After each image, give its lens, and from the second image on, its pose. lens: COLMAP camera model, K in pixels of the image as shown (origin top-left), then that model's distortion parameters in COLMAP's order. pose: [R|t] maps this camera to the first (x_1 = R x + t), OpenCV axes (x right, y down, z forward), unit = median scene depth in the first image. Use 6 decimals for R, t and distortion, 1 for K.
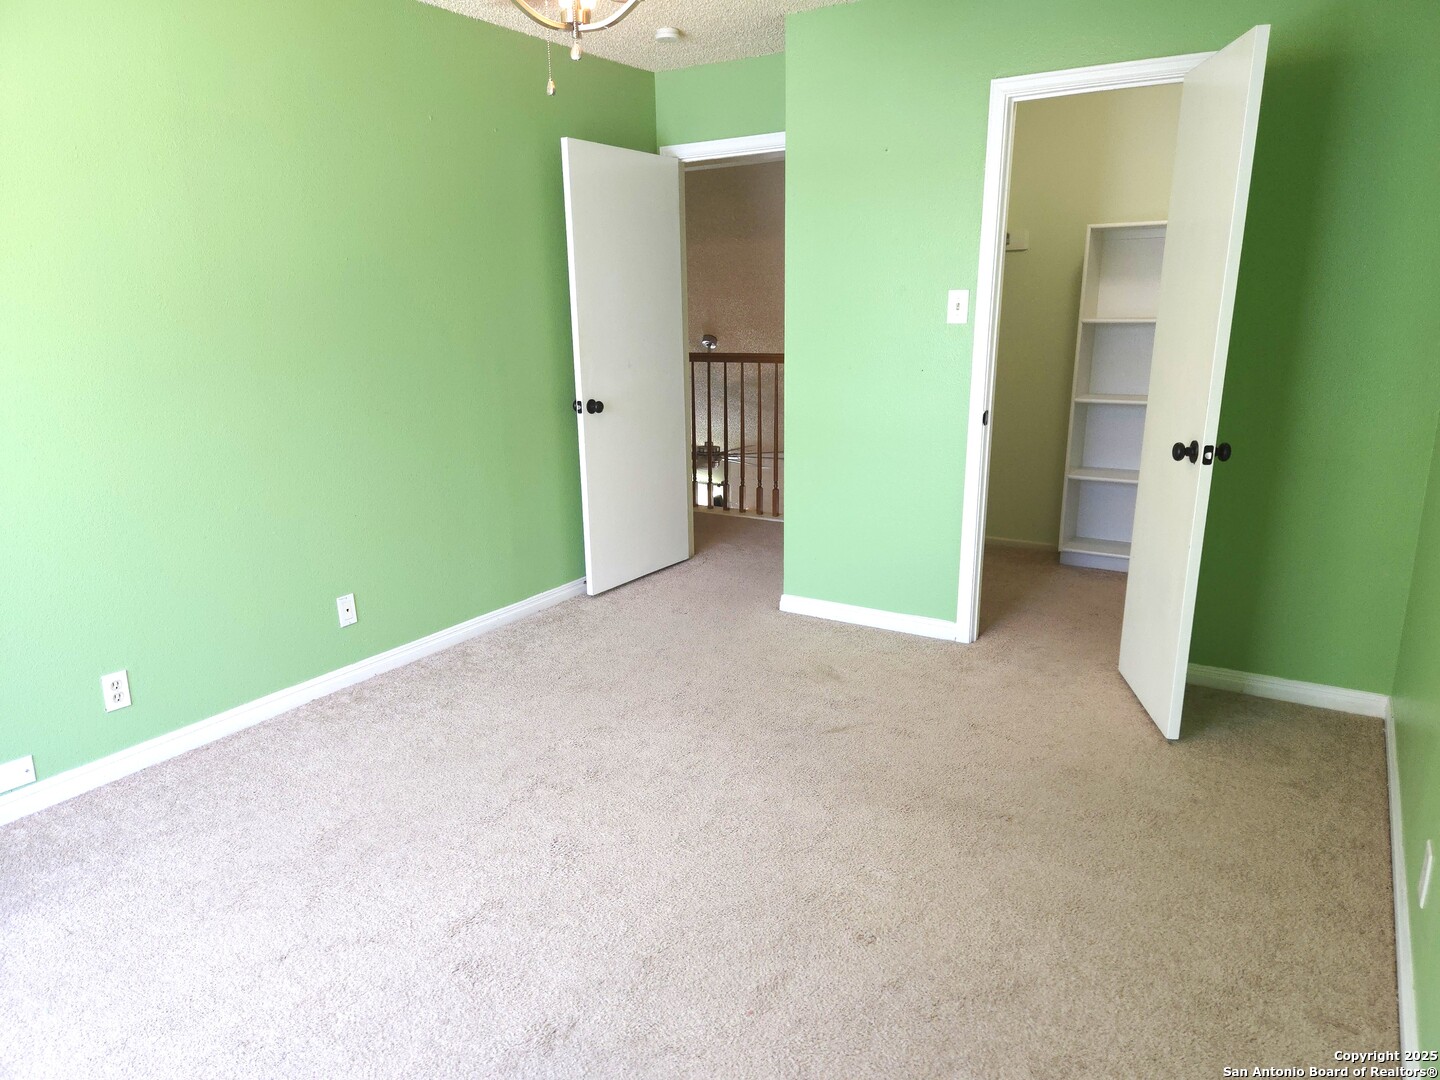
lens RADIAL K [[967.4, 0, 714.0], [0, 967.4, 552.7], [0, 0, 1]] dist [0.054412, -0.045597]
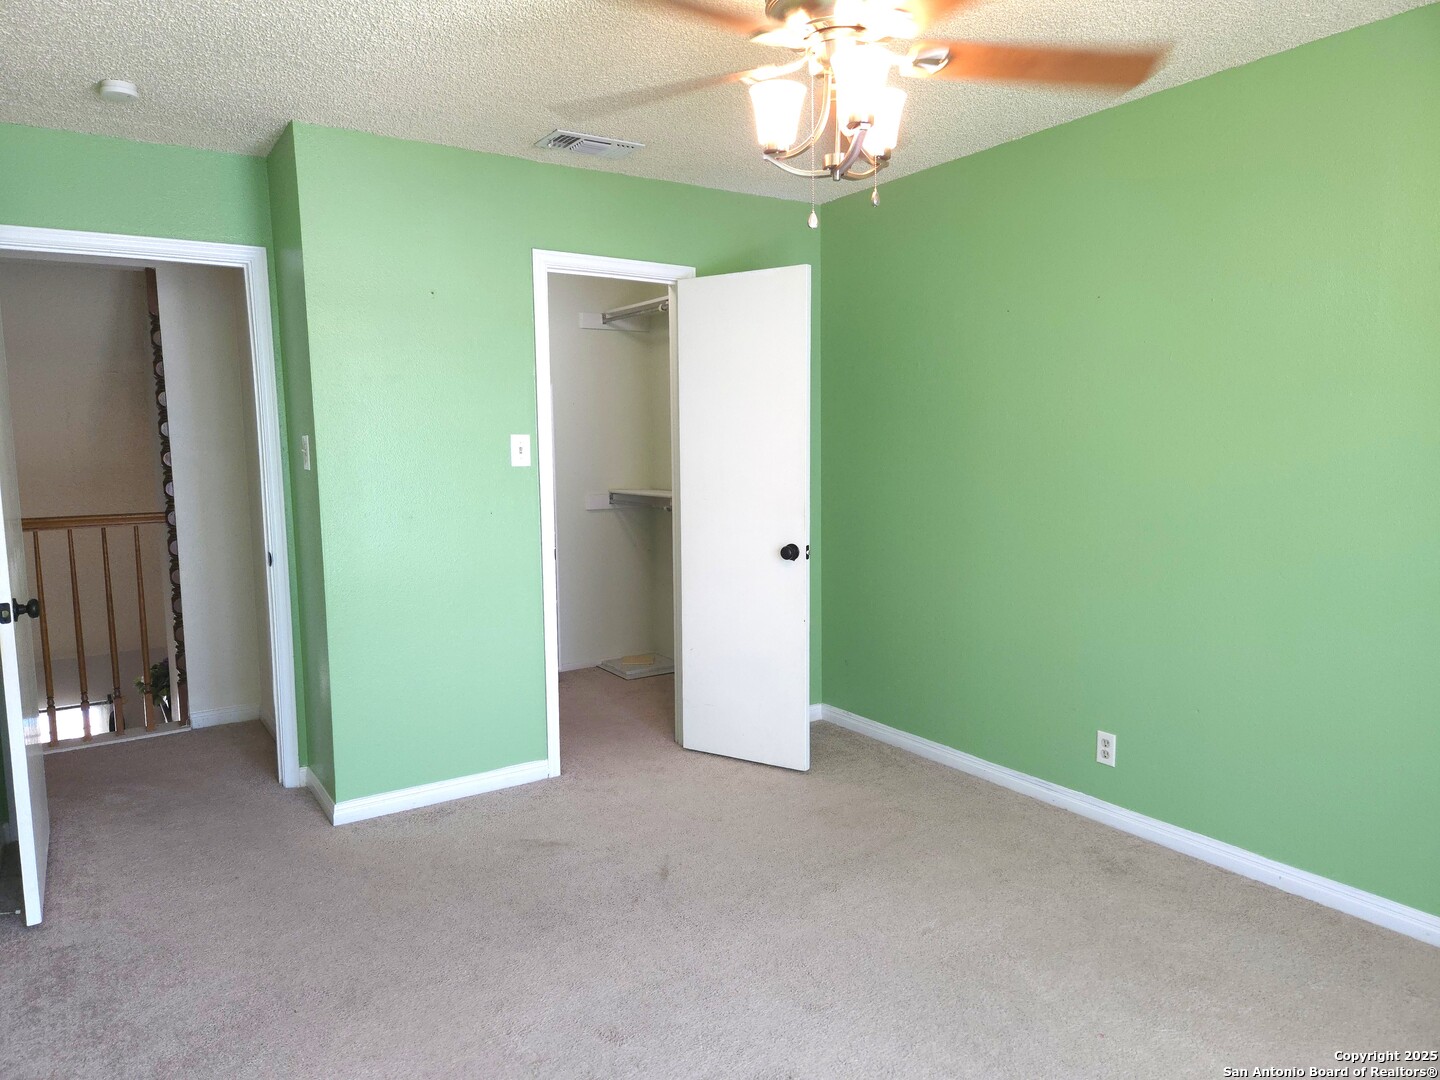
lens RADIAL K [[967.4, 0, 717.2], [0, 967.4, 534.6], [0, 0, 1]] dist [0.054412, -0.045597]
pose [[0.403659, -0.081389, 0.911282, -0.606405], [0.234573, 0.971948, -0.017099, -0.099499], [-0.884327, 0.220664, 0.411427, 0.412472]]
